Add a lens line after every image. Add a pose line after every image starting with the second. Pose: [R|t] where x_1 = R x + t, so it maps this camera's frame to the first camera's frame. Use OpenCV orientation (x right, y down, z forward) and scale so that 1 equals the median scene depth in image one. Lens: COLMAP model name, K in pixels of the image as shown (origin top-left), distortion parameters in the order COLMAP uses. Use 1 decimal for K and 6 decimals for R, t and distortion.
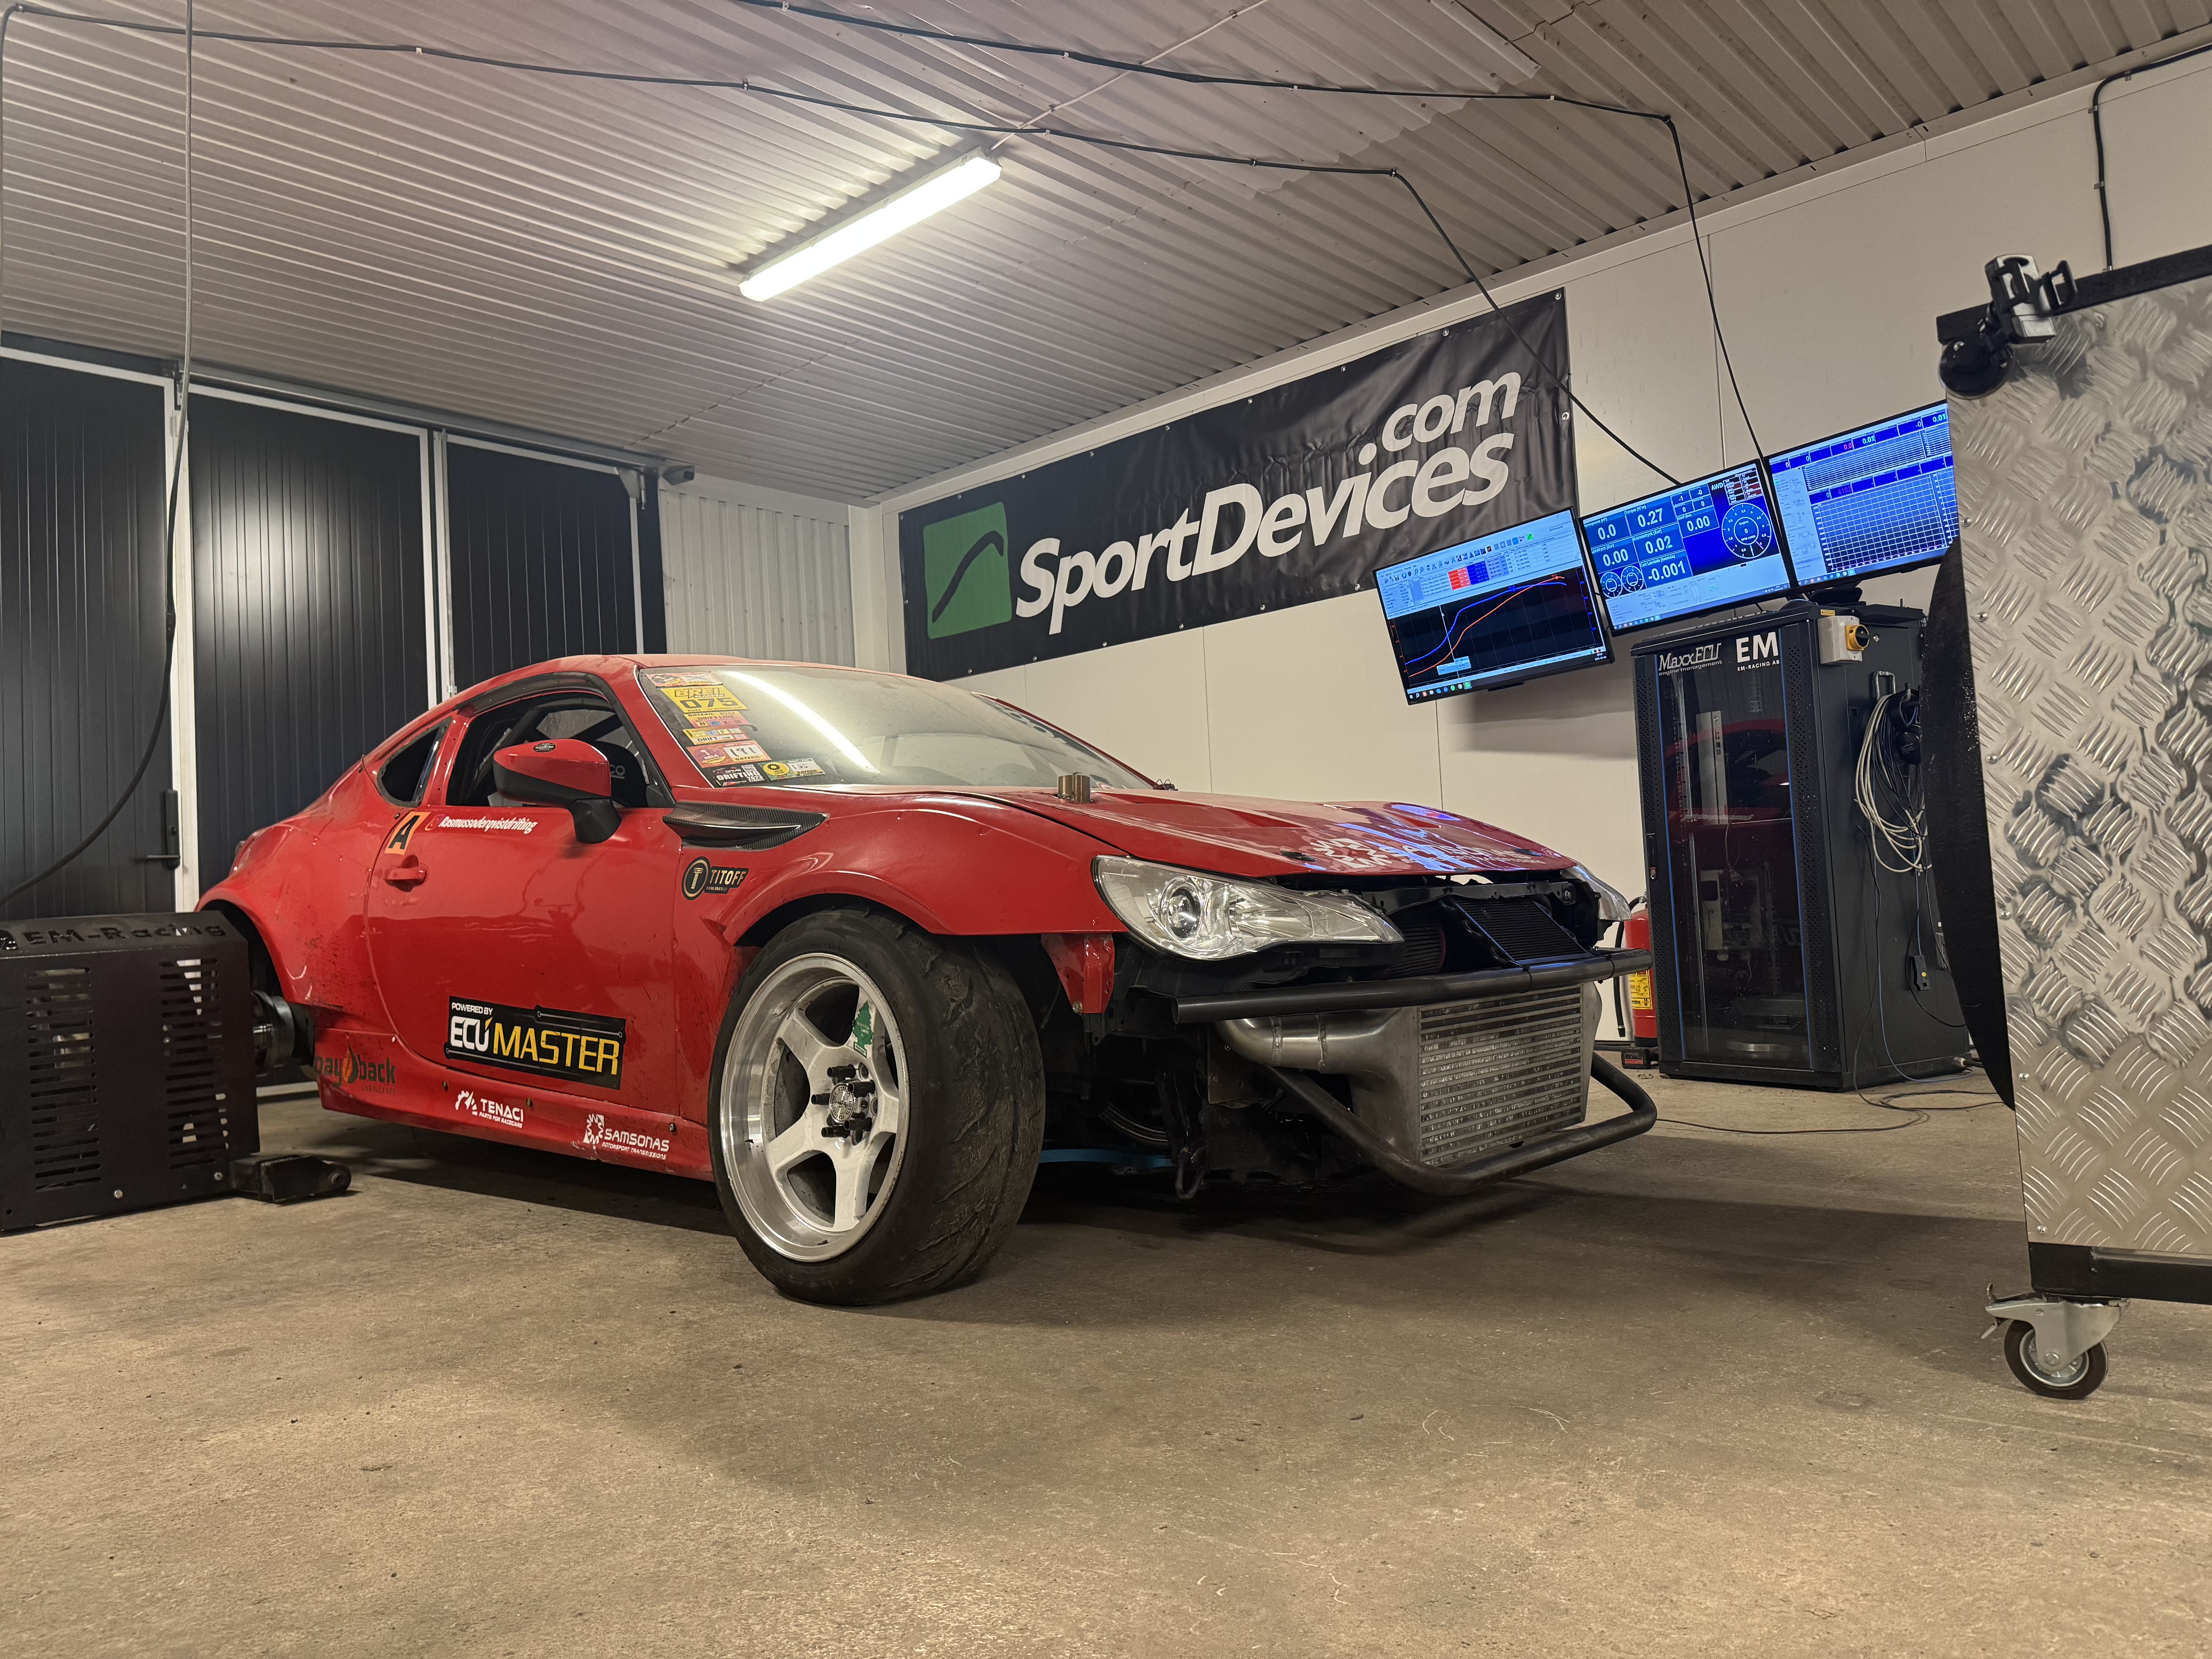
lens RADIAL K [[1516.7, 0, 1106.2], [0, 1516.7, 845.2], [0, 0, 1]] dist [0.118922, -0.227460]
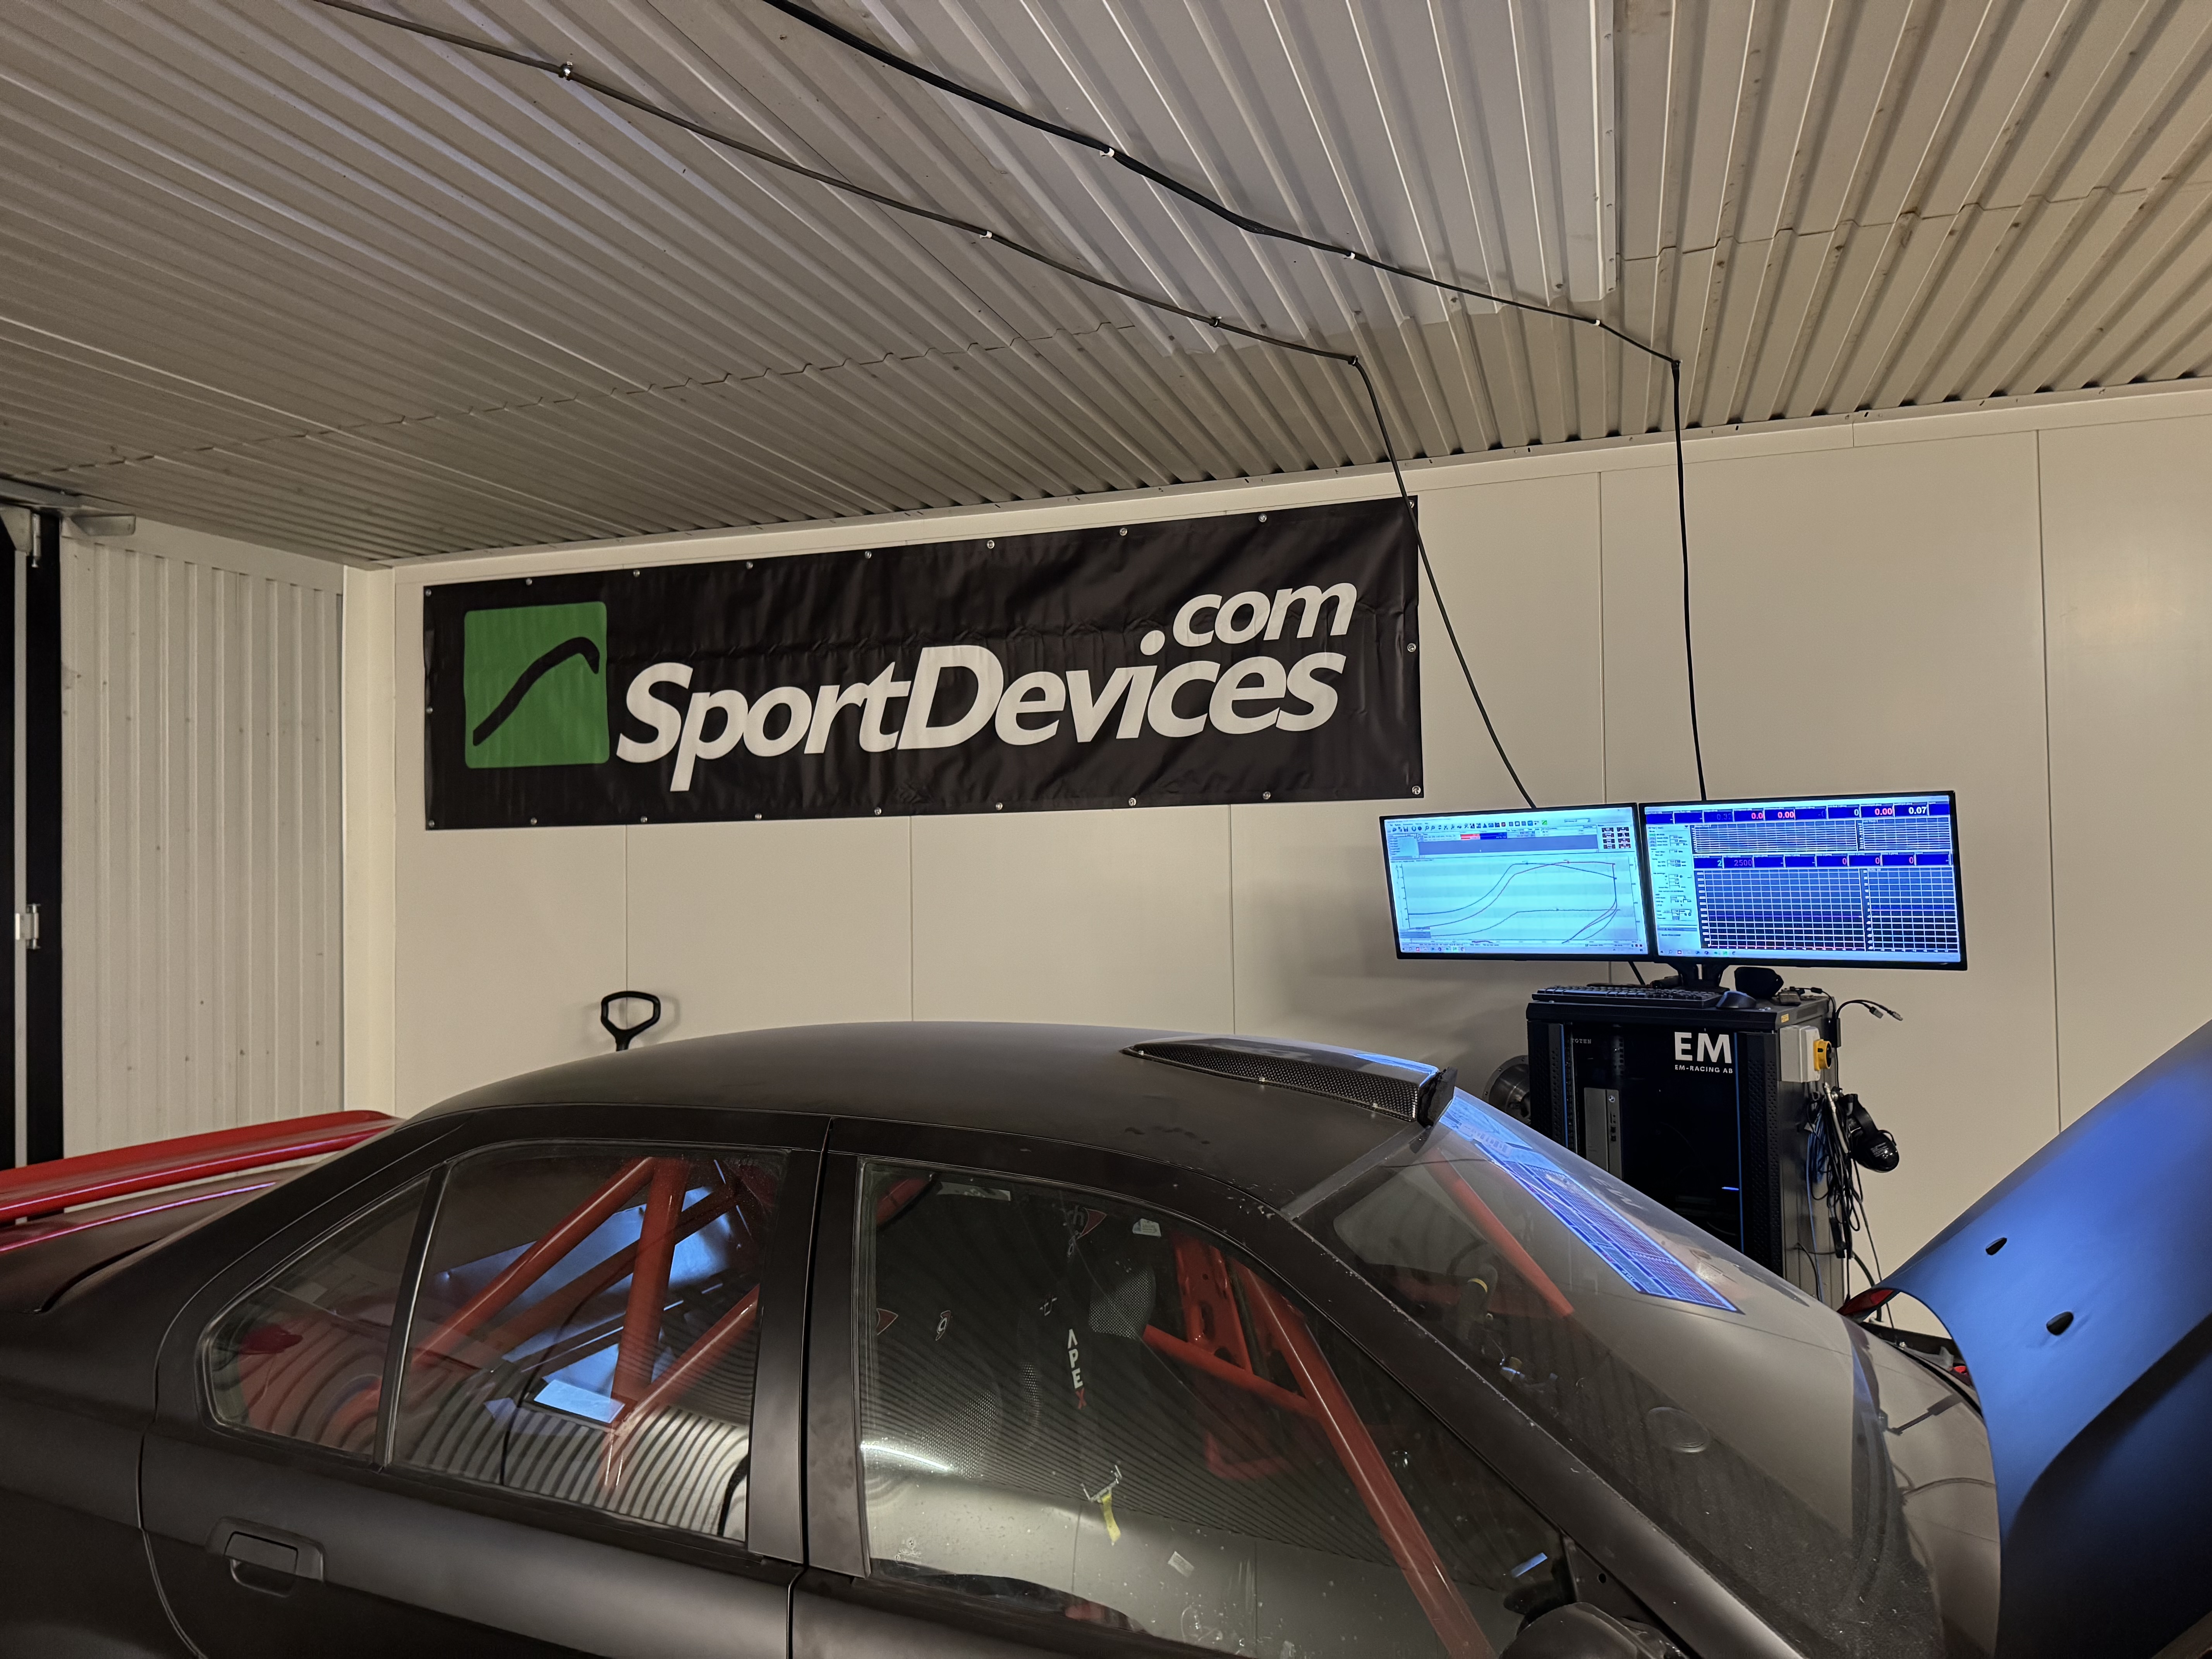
lens RADIAL K [[1516.7, 0, 1106.2], [0, 1516.7, 845.2], [0, 0, 1]] dist [0.118922, -0.227460]
pose [[0.906392, 0.041186, 0.420426, -0.179271], [-0.047082, 0.998884, 0.003649, -0.141162], [-0.419806, -0.023102, 0.907320, 0.255568]]
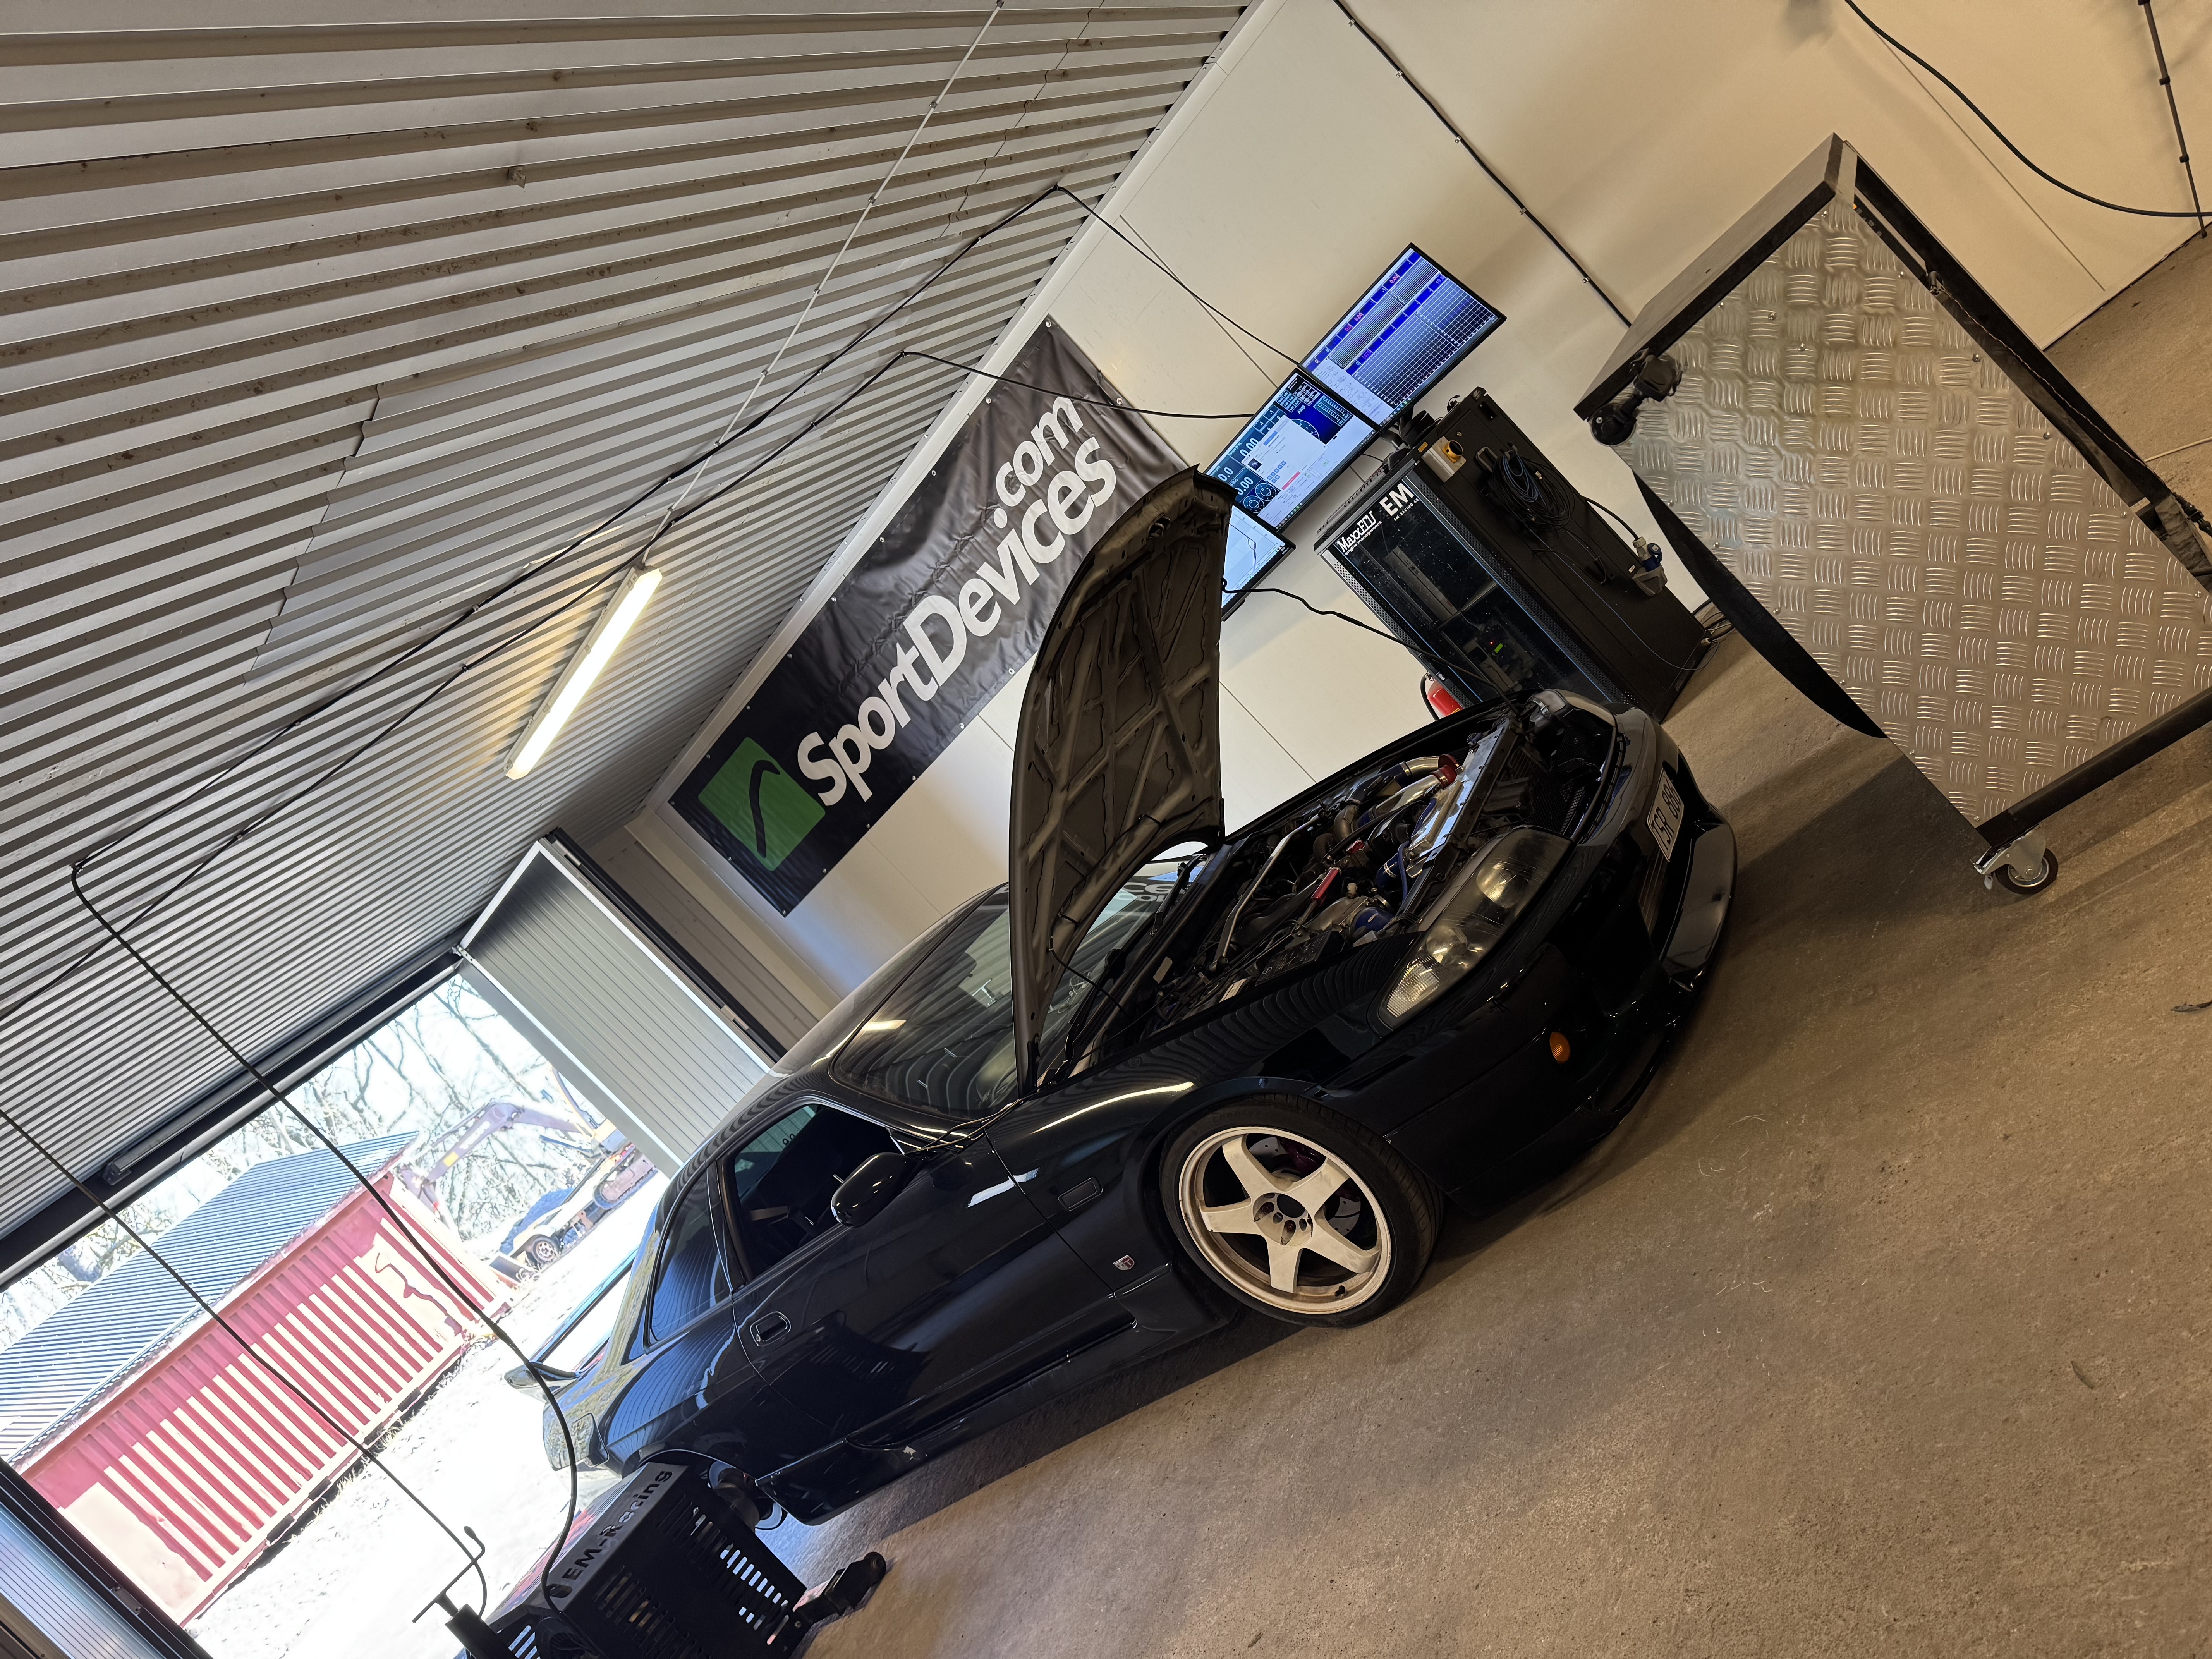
lens RADIAL K [[1516.7, 0, 1106.2], [0, 1516.7, 845.2], [0, 0, 1]] dist [0.118922, -0.227460]
pose [[0.746131, -0.656460, 0.111125, -0.057017], [0.649431, 0.754360, 0.095811, -0.120711], [-0.146725, 0.000681, 0.989177, -0.144788]]
